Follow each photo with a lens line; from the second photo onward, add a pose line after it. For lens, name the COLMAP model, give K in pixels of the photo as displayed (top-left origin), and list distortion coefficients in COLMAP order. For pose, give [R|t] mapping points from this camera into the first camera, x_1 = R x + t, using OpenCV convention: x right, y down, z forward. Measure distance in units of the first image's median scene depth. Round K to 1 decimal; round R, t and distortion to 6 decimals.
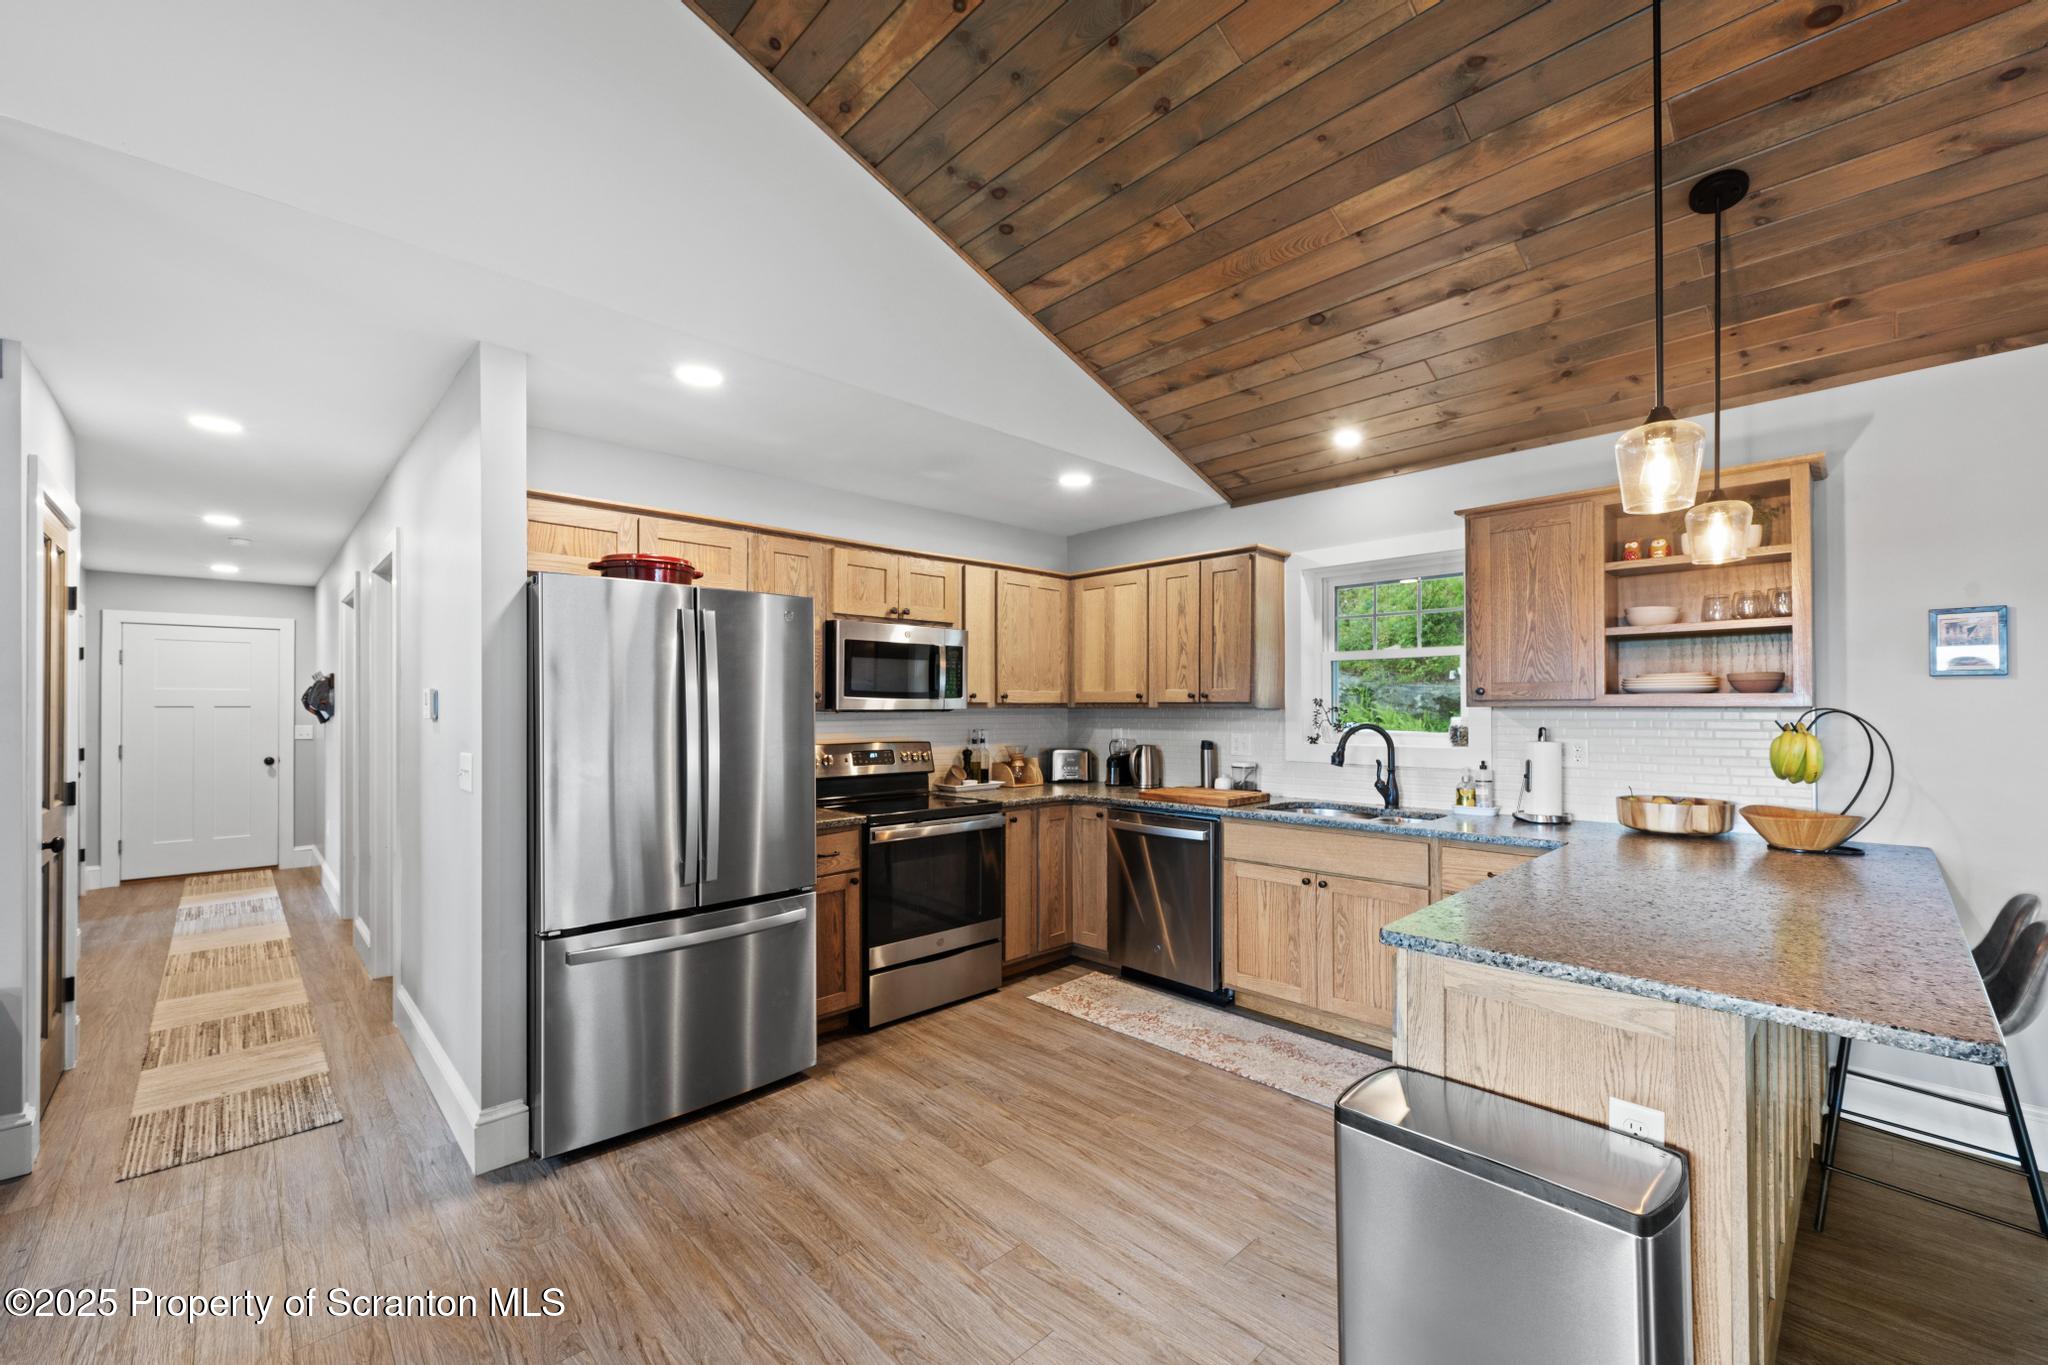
lens RADIAL K [[820.4, 0, 1026.7], [0, 820.4, 703.3], [0, 0, 1]] dist [0.000335, 0.000066]
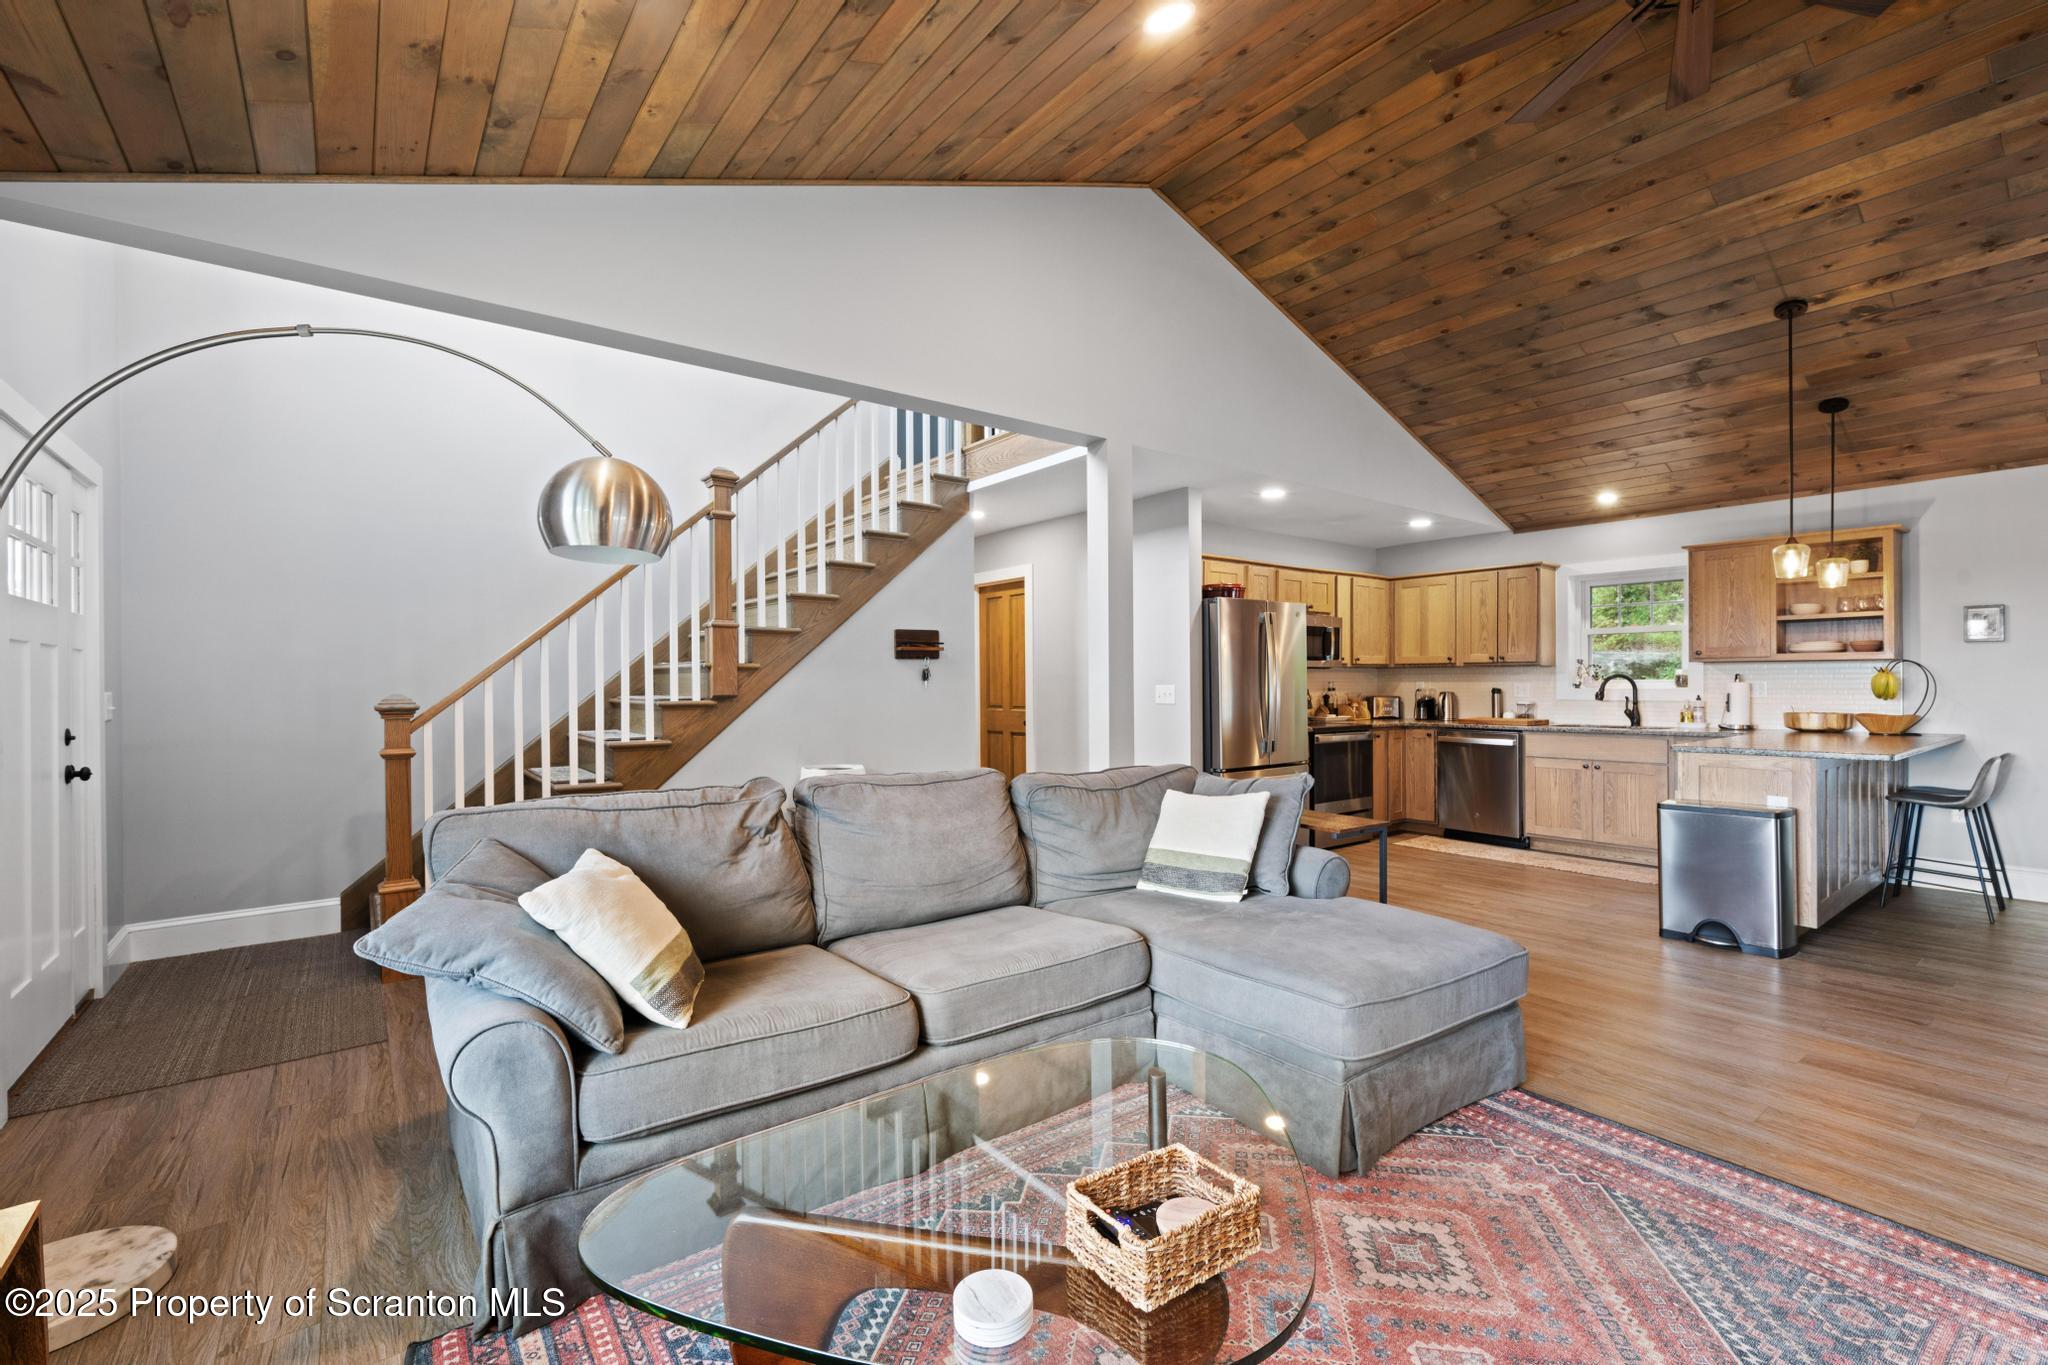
lens RADIAL K [[878.3, 0, 1028.1], [0, 878.3, 683.1], [0, 0, 1]] dist [-0.000581, -0.000234]
pose [[0.993783, -0.002803, -0.111303, -0.588224], [0.003555, 0.999972, 0.006552, 0.029574], [0.111281, -0.006906, 0.993765, -0.907011]]
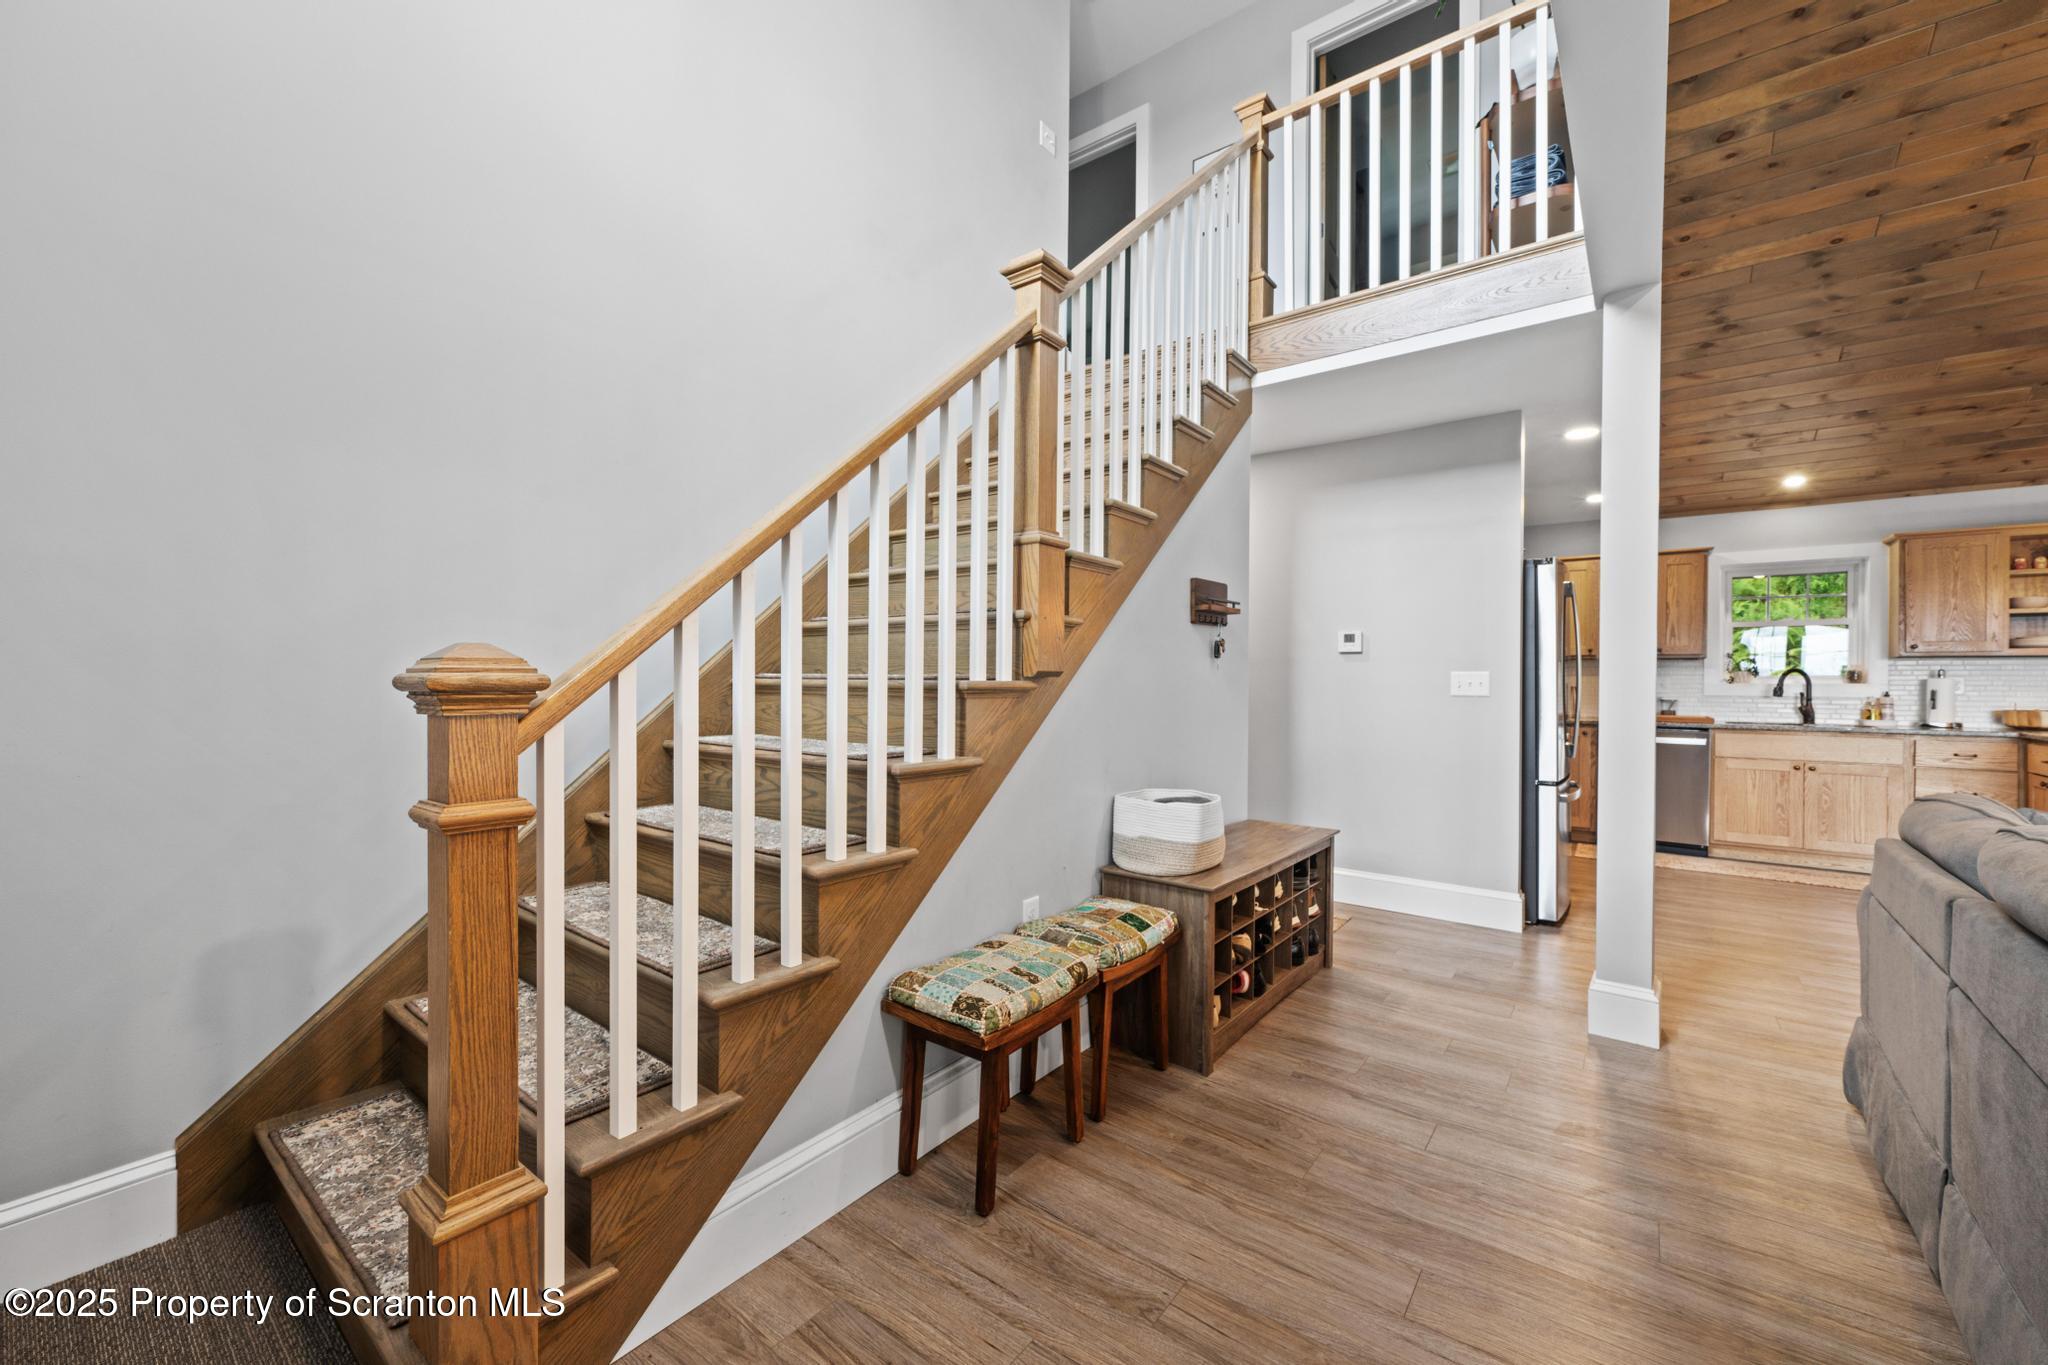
lens RADIAL K [[800.3, 0, 1026.7], [0, 800.3, 684.7], [0, 0, 1]] dist [-0.001472, -0.000168]
pose [[0.989069, 0.009217, 0.147166, -1.310979], [-0.010790, 0.999893, 0.009897, 0.059675], [-0.147059, -0.011377, 0.989062, -0.279896]]
